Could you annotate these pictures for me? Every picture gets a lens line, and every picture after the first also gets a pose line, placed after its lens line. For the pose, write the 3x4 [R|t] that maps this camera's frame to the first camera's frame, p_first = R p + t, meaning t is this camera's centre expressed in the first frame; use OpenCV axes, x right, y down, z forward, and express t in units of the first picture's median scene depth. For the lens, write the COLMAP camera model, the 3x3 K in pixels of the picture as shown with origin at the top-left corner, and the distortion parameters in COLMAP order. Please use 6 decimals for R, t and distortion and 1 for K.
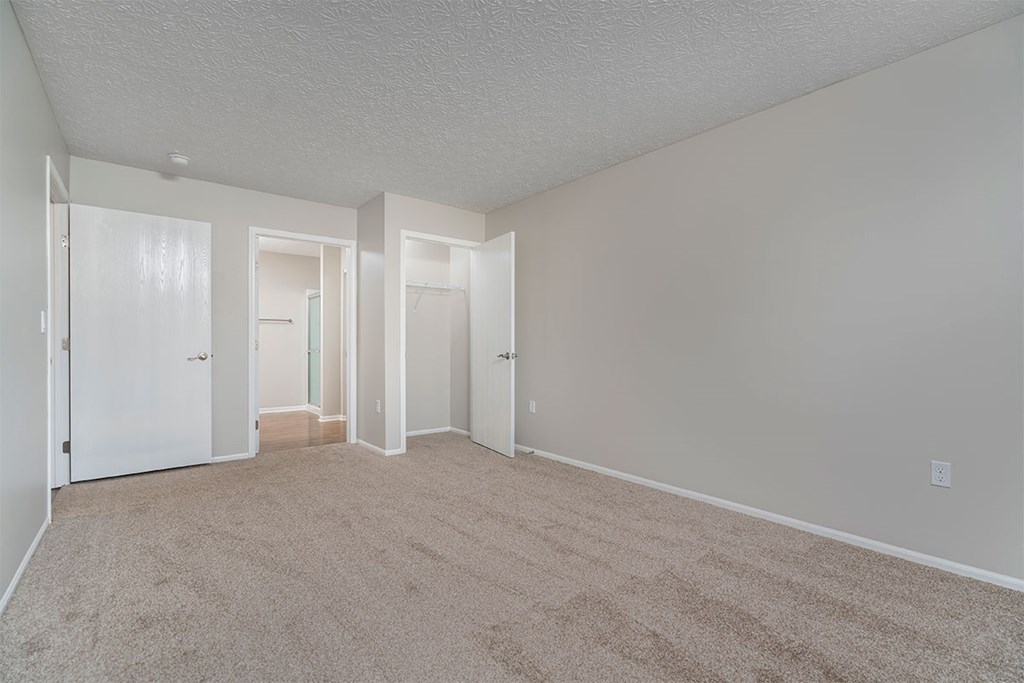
lens RADIAL K [[462.0, 0, 509.9], [0, 462.0, 347.2], [0, 0, 1]] dist [-0.004119, 0.000645]
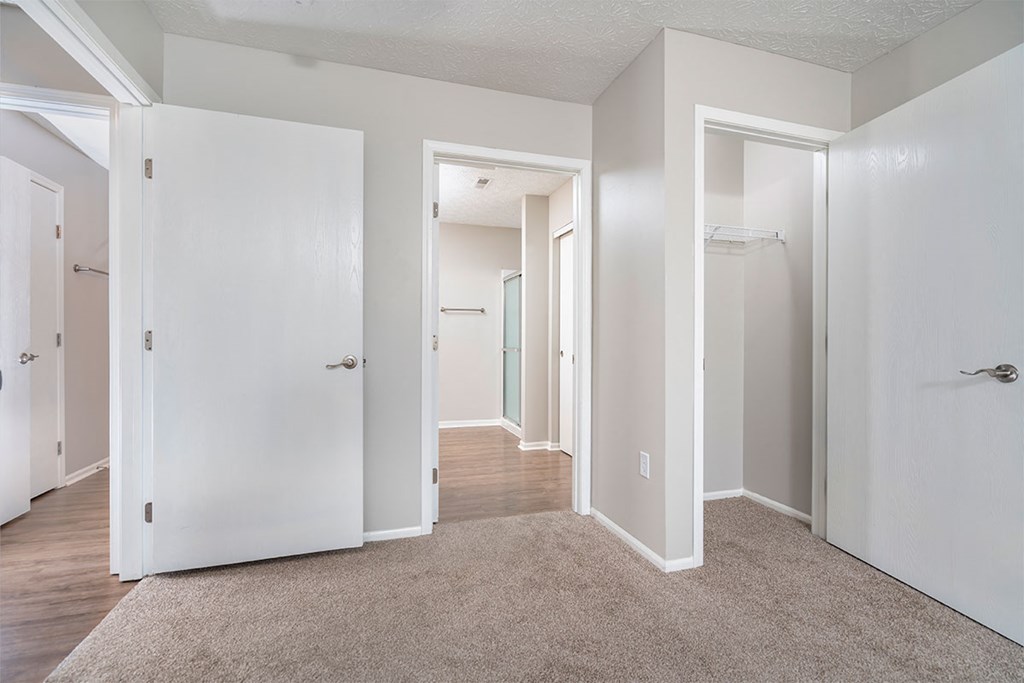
lens RADIAL K [[462.0, 0, 511.6], [0, 462.0, 342.5], [0, 0, 1]] dist [-0.004119, 0.000645]
pose [[0.930607, 0.004255, -0.365996, -0.212406], [-0.004492, 0.999990, 0.000205, -0.004592], [0.365993, 0.001454, 0.930616, 0.427987]]
